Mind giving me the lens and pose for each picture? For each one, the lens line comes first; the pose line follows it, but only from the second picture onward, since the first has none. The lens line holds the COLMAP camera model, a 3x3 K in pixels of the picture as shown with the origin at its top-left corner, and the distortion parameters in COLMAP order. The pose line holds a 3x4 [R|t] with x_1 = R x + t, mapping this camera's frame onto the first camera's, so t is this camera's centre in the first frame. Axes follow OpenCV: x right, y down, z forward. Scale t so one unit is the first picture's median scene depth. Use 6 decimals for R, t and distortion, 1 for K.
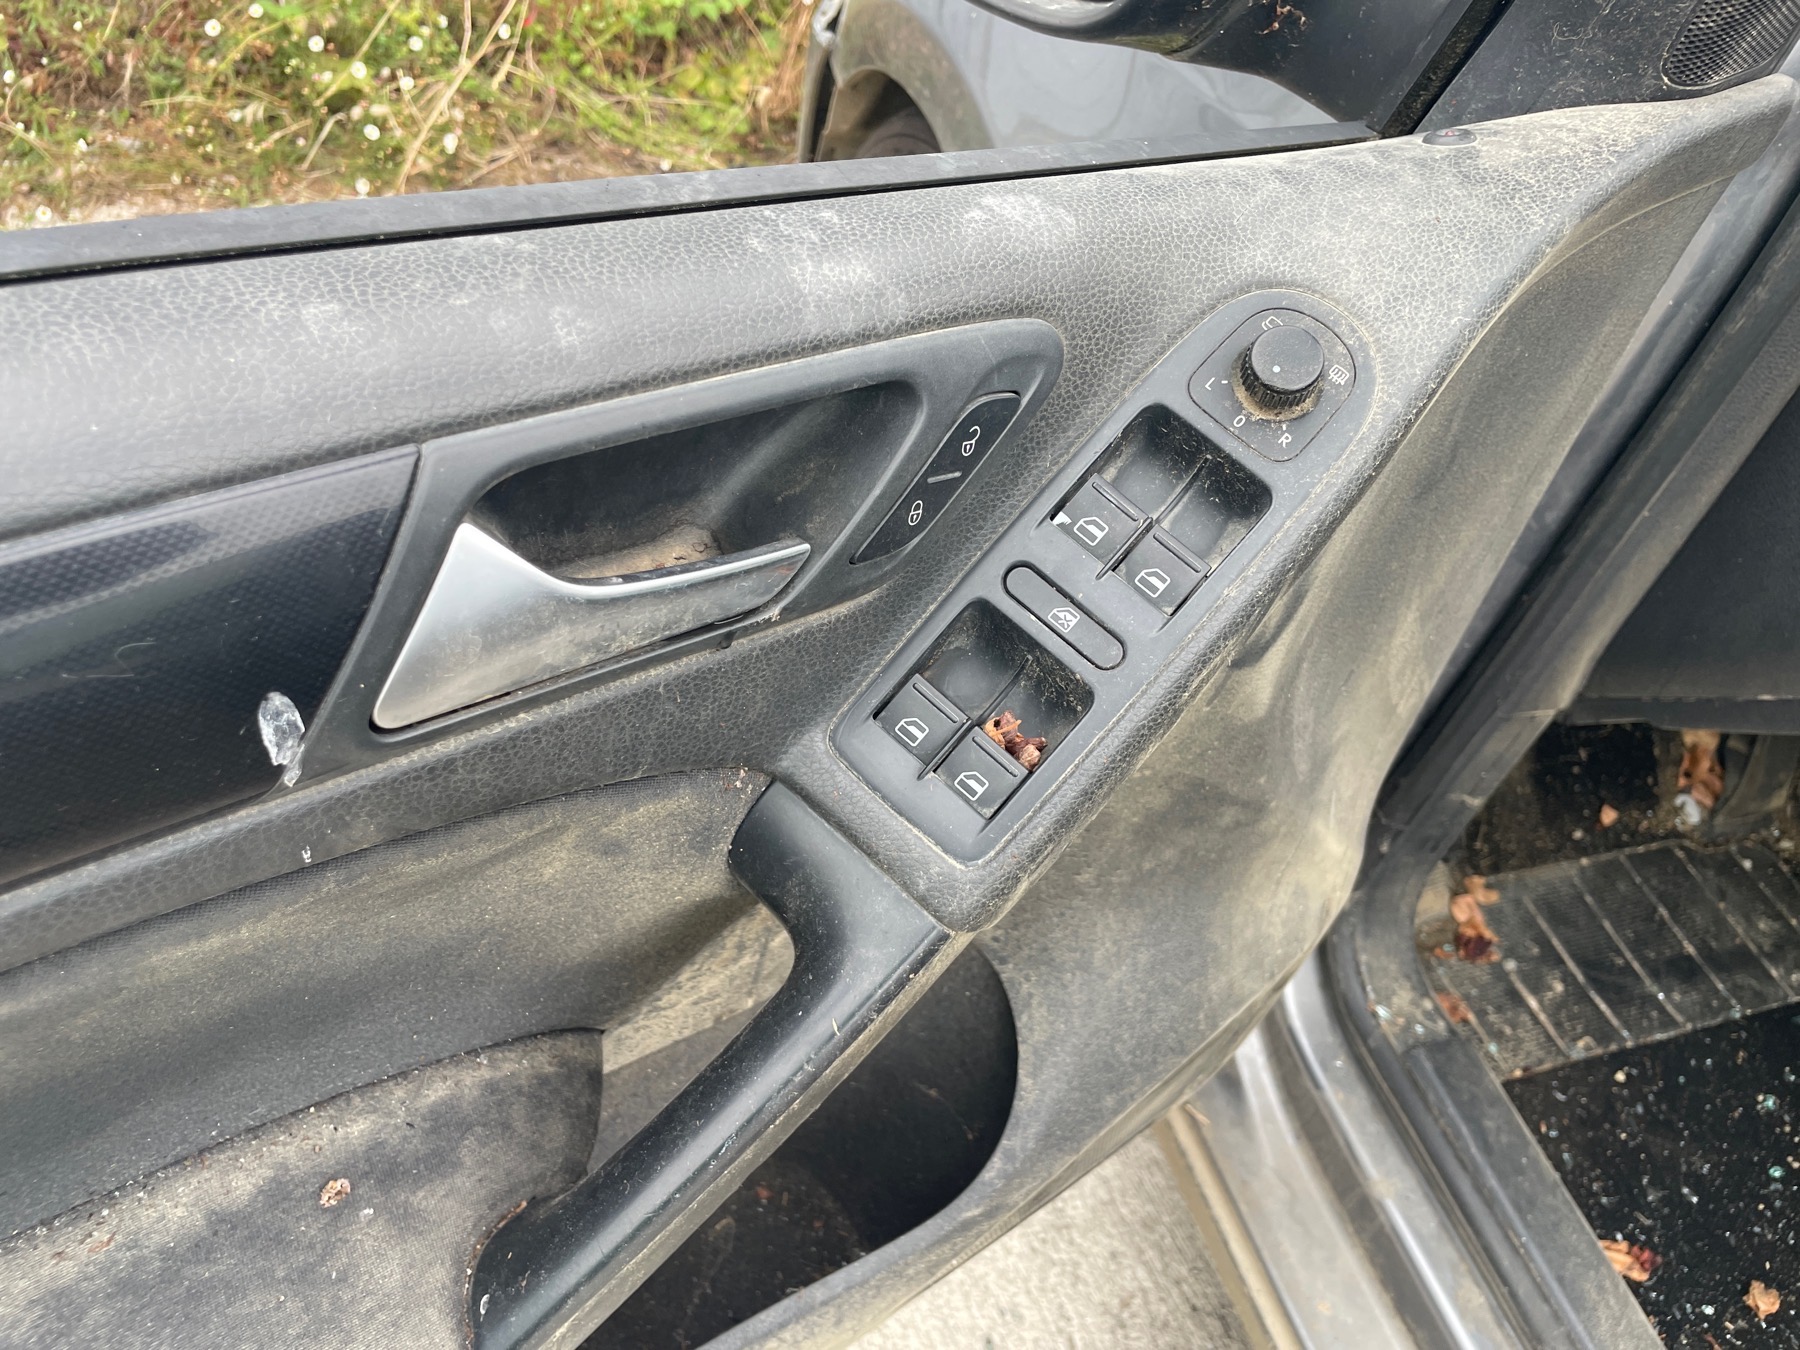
lens RADIAL K [[1374.7, 0, 893.0], [0, 1374.7, 684.3], [0, 0, 1]] dist [0.083598, -0.118312]
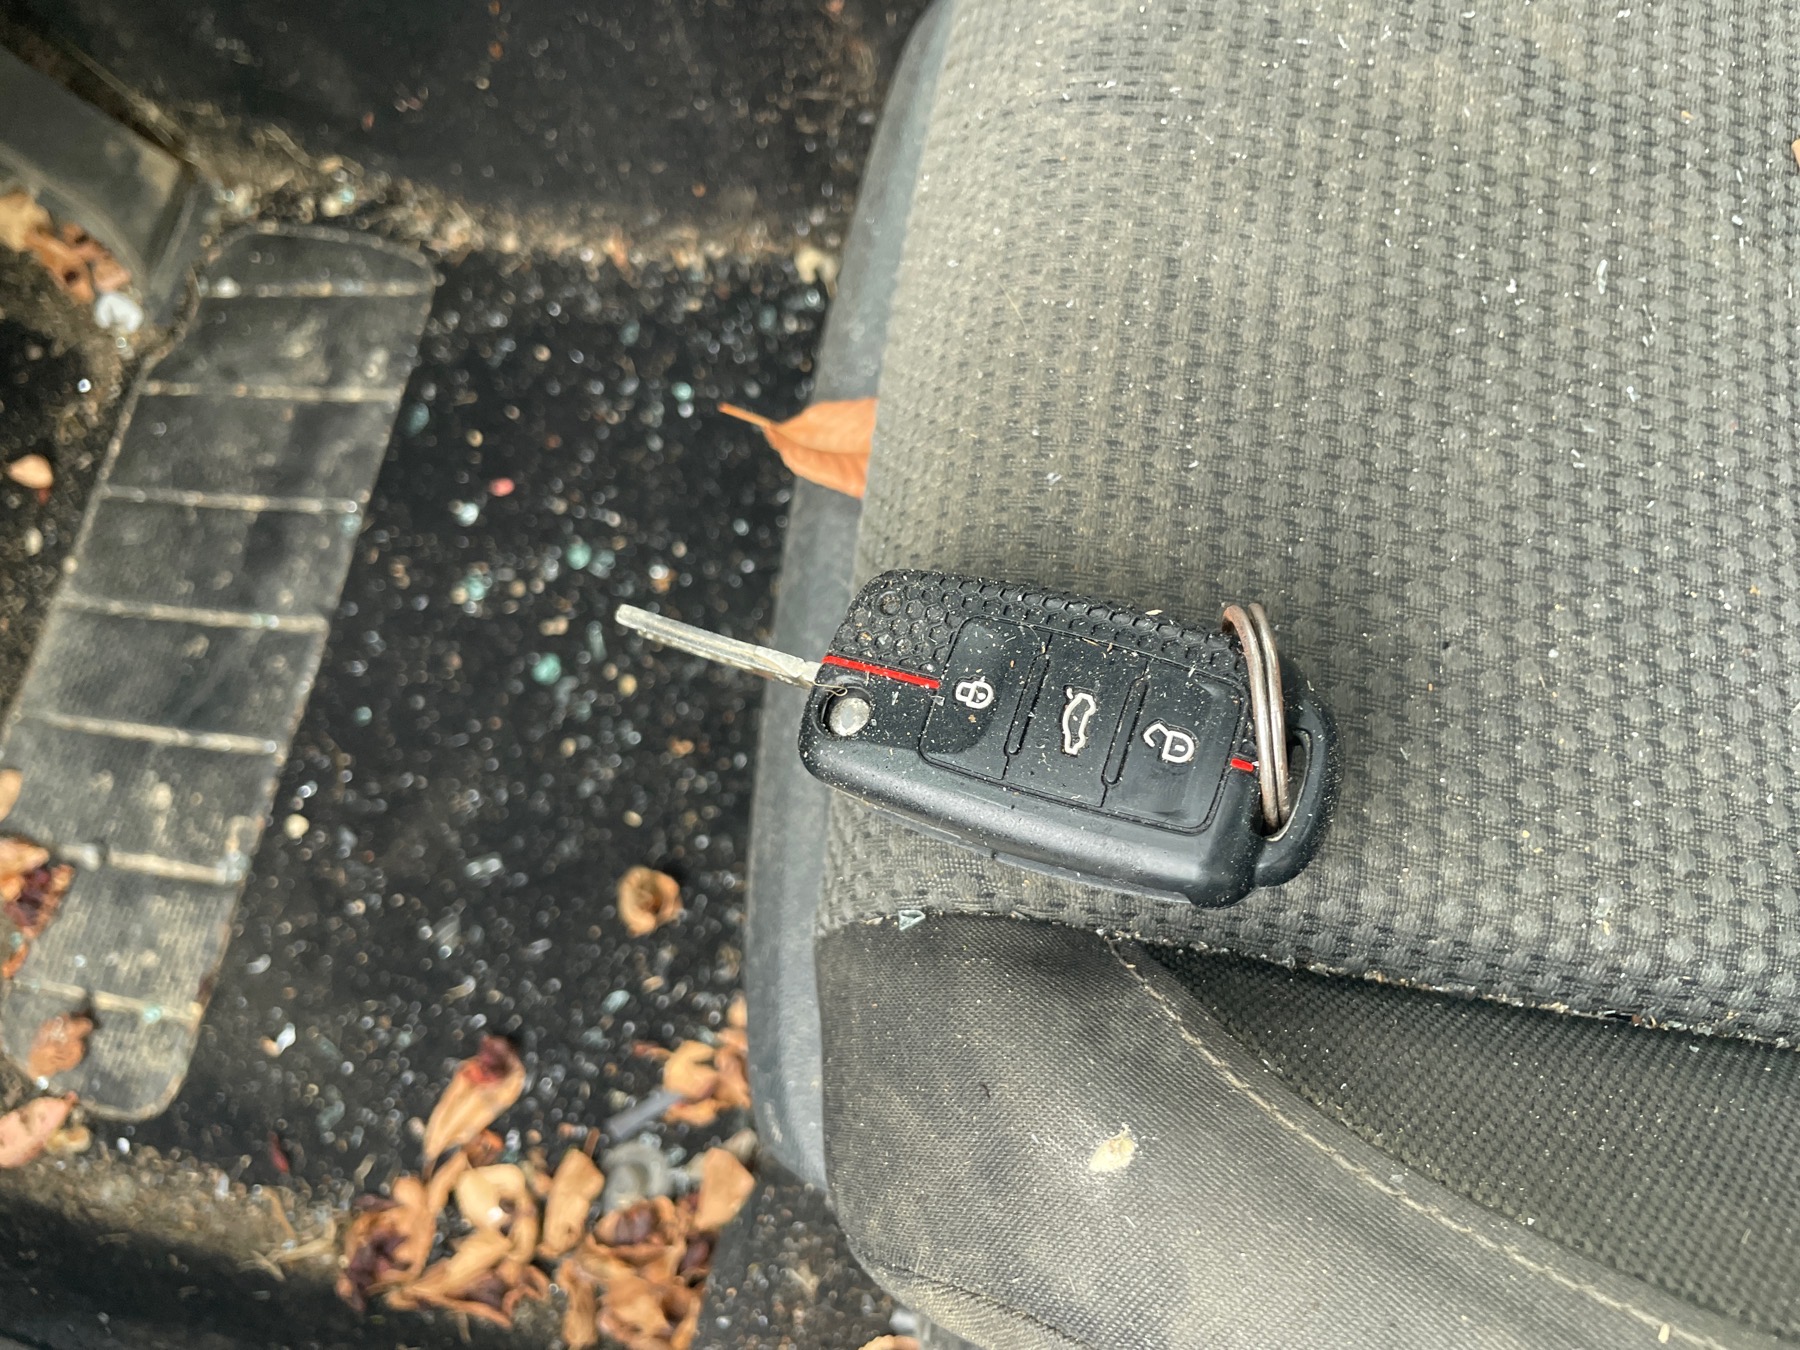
lens RADIAL K [[1371.0, 0, 900.0], [0, 1371.0, 675.0], [0, 0, 1]] dist [0.068963, -0.138371]
pose [[0.414214, -0.909793, 0.026534, 0.642517], [0.849475, 0.396892, 0.347661, 0.261826], [-0.326831, -0.121466, 0.937245, 0.395239]]
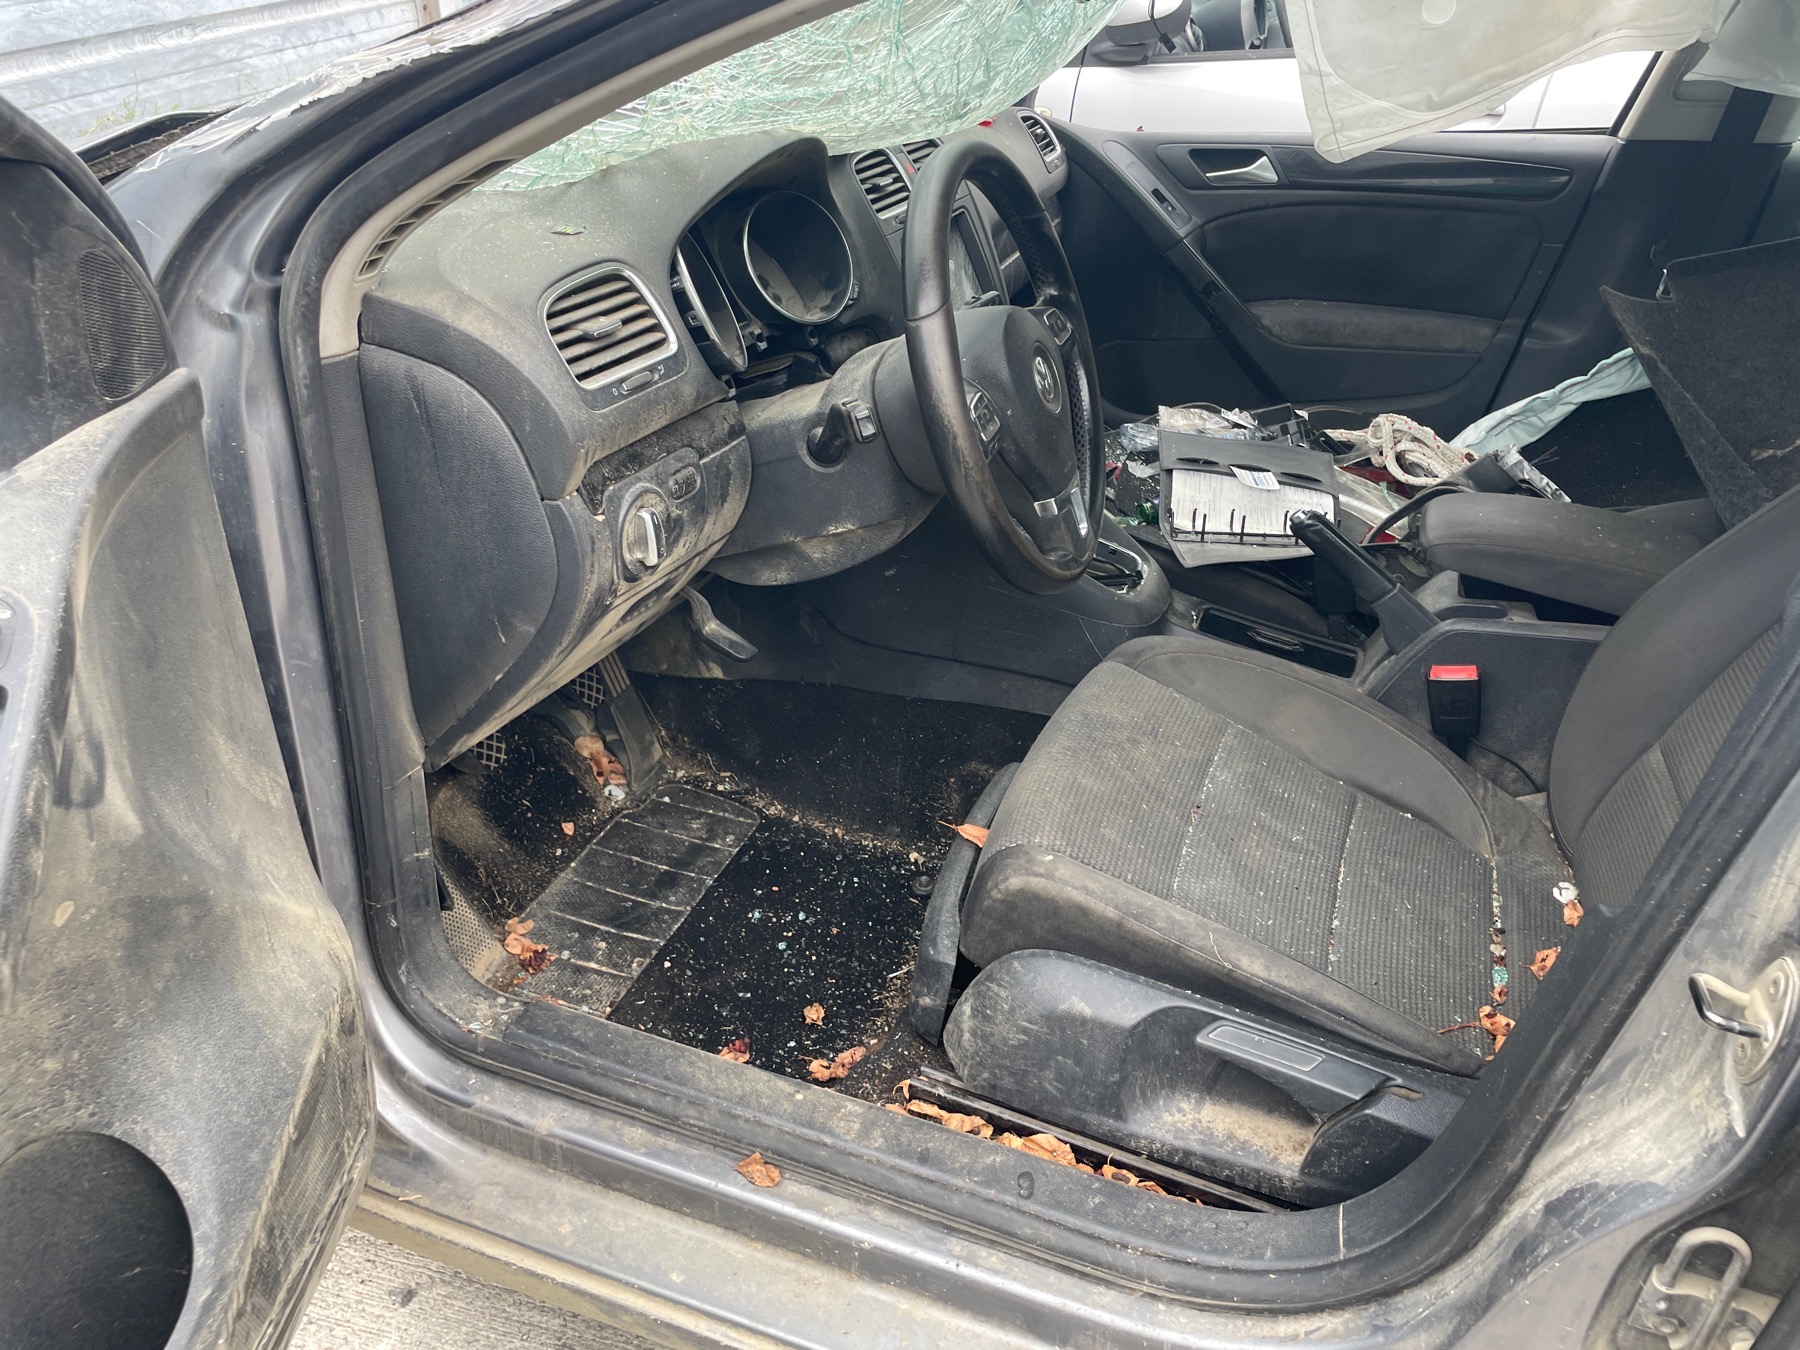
lens RADIAL K [[1367.1, 0, 878.9], [0, 1367.1, 668.0], [0, 0, 1]] dist [0.079467, -0.106424]
pose [[0.624994, -0.495276, 0.603394, -0.021481], [0.612226, 0.790546, 0.014752, 0.152859], [-0.484317, 0.360194, 0.797307, -0.281106]]
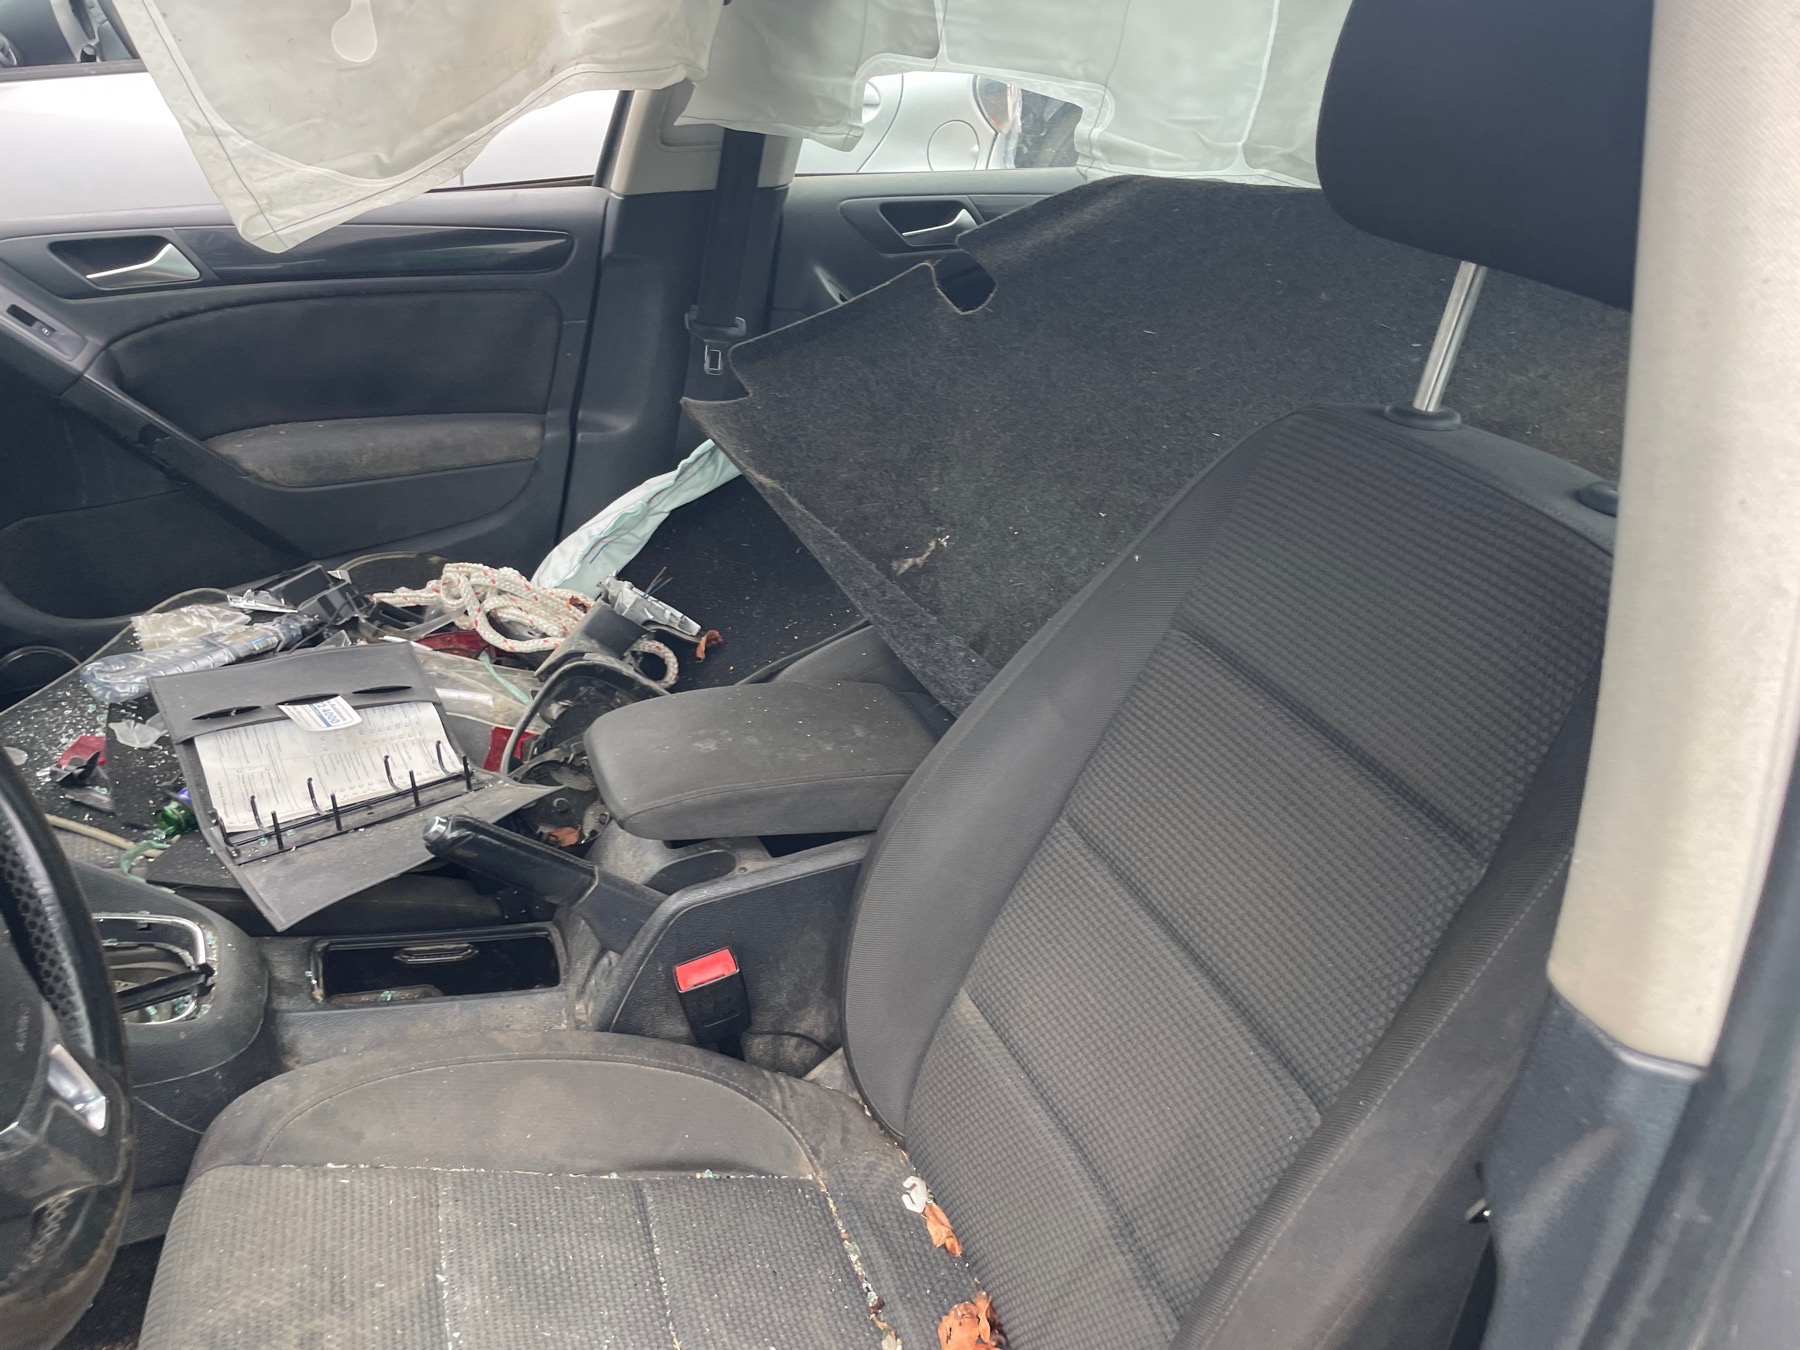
lens RADIAL K [[1367.1, 0, 878.9], [0, 1367.1, 668.0], [0, 0, 1]] dist [0.079467, -0.106424]
pose [[-0.035856, -0.604596, 0.795725, 0.448069], [0.670331, 0.575996, 0.467851, 0.022431], [-0.741195, 0.550174, 0.384627, -0.083569]]
